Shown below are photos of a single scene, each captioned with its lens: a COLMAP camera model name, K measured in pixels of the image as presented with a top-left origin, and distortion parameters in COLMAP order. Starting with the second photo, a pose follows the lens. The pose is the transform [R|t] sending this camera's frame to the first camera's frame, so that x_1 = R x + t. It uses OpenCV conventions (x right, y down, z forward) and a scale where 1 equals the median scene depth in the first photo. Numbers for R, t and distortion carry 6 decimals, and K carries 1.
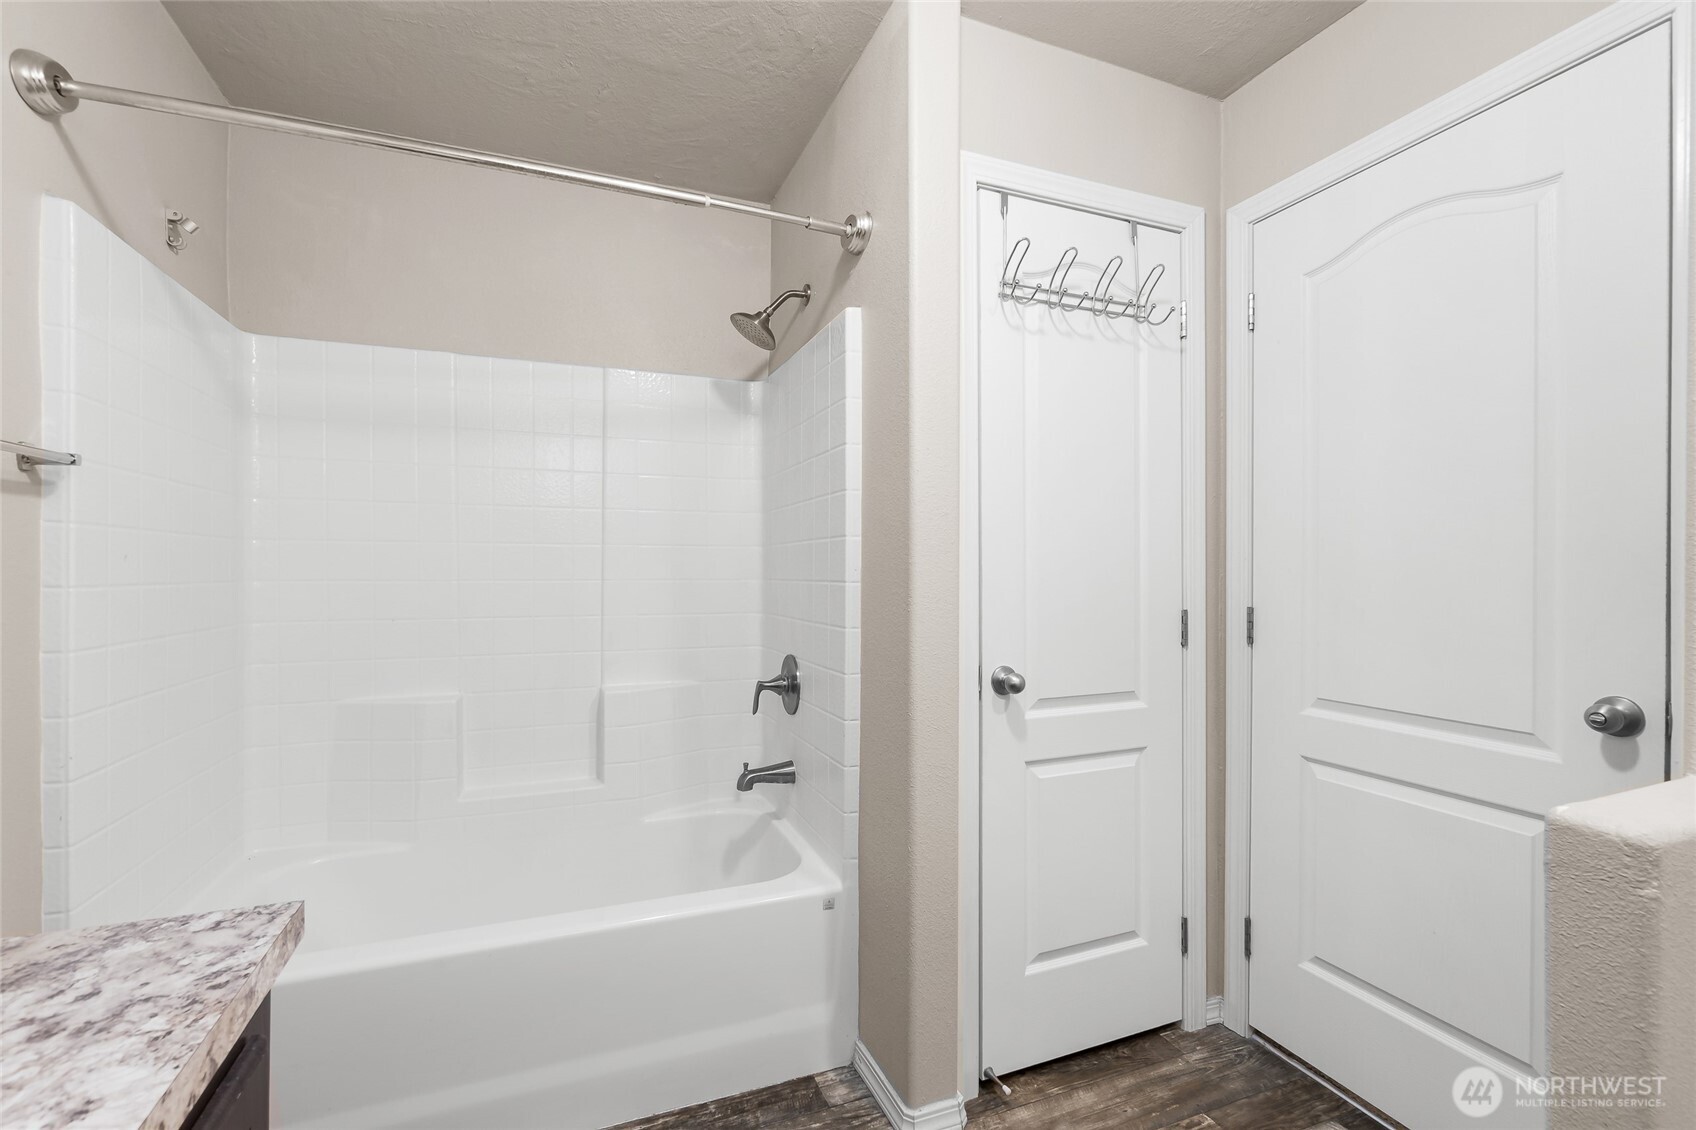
lens RADIAL K [[745.8, 0, 848.0], [0, 745.8, 565.0], [0, 0, 1]] dist [-0.003418, -0.000160]
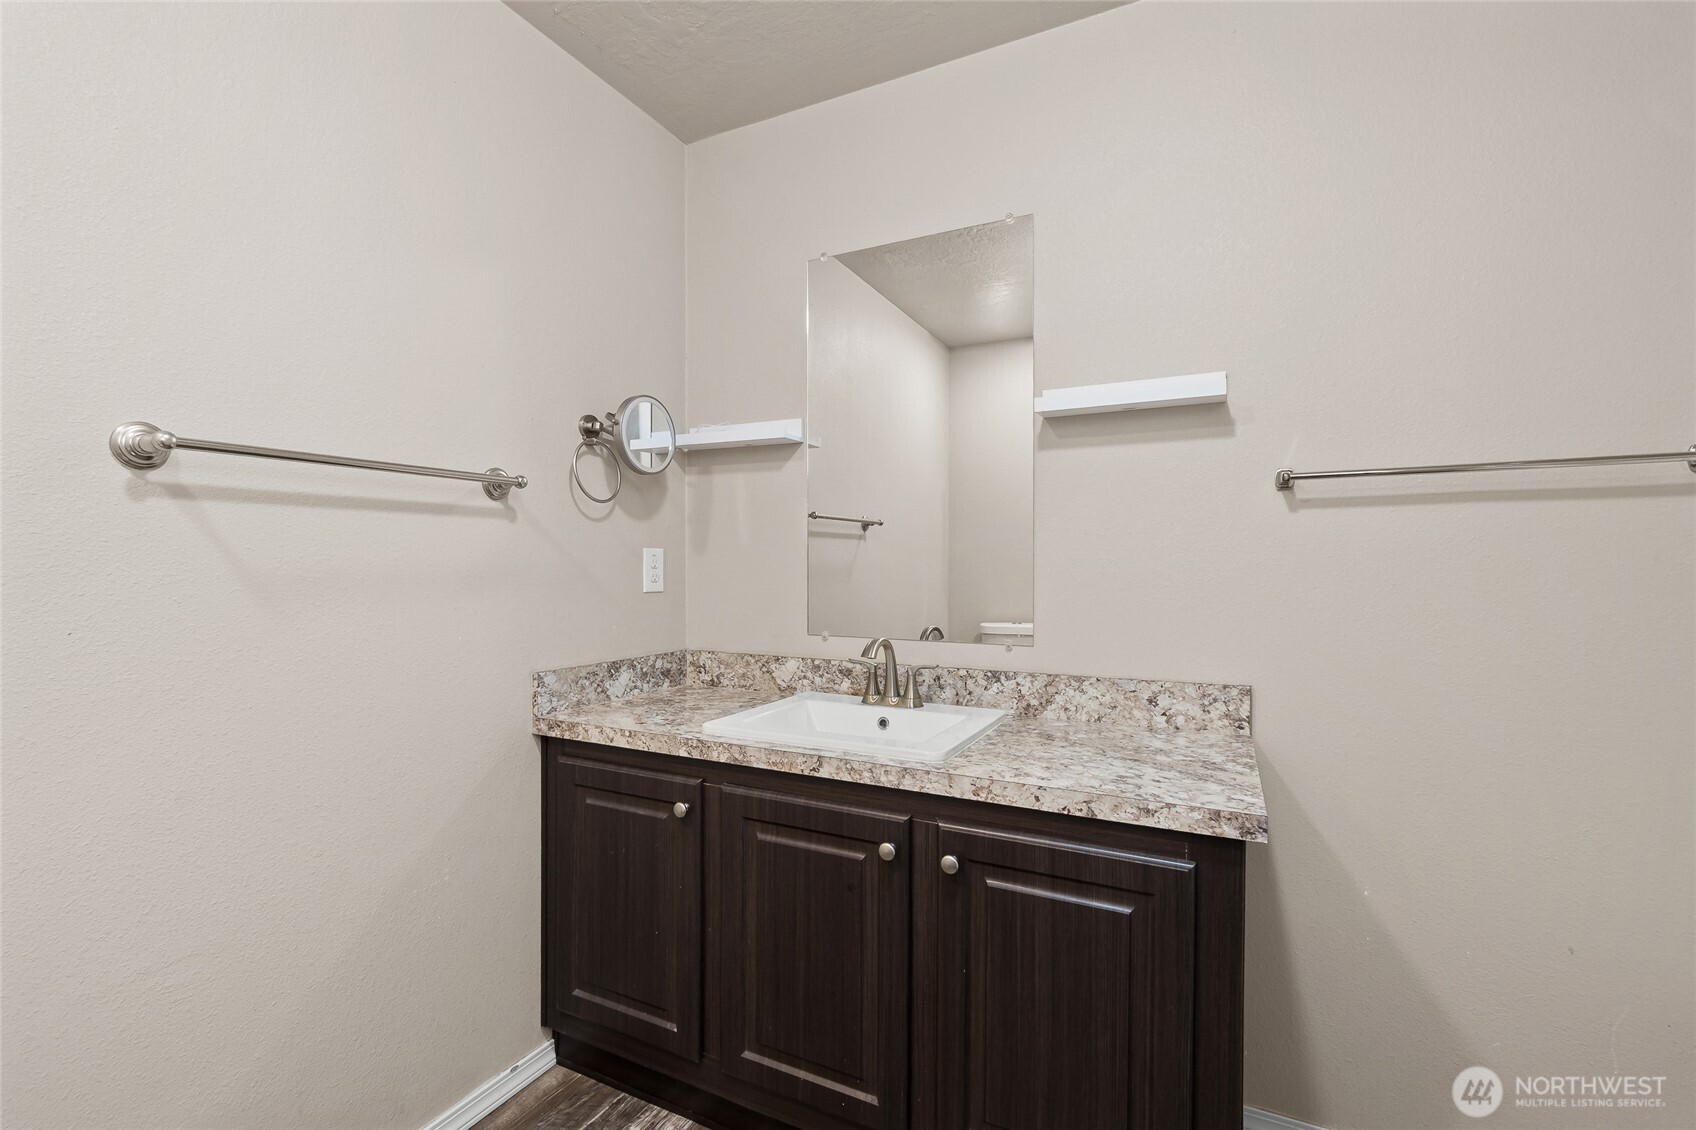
lens RADIAL K [[741.4, 0, 843.9], [0, 741.4, 567.6], [0, 0, 1]] dist [-0.004263, -0.000449]
pose [[-0.751247, -0.002839, -0.660015, 0.329273], [0.002051, 0.999976, -0.006635, 0.007644], [0.660018, -0.006338, -0.751223, 0.699323]]
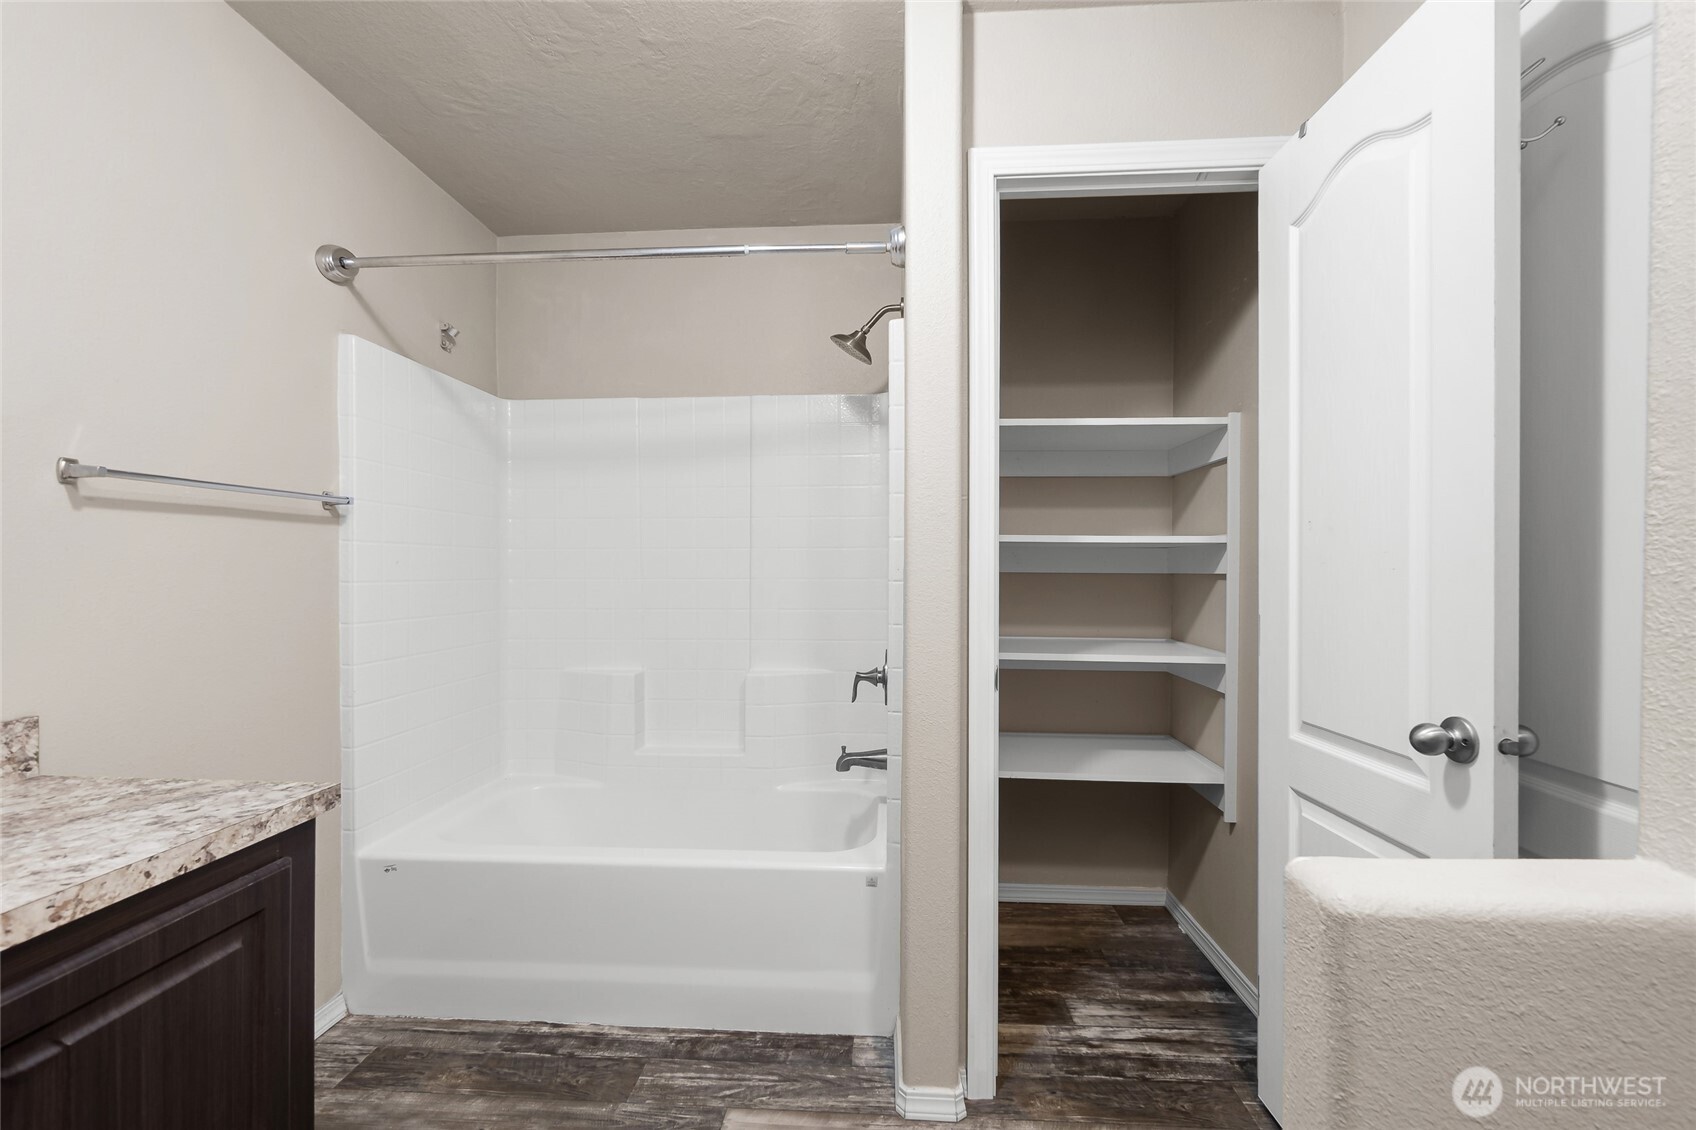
lens RADIAL K [[741.4, 0, 843.9], [0, 741.4, 567.6], [0, 0, 1]] dist [-0.004263, -0.000449]
pose [[0.903915, -0.004943, -0.427683, 0.414354], [0.006731, 0.999974, 0.002669, 0.001375], [0.427659, -0.005291, 0.903925, 0.025778]]
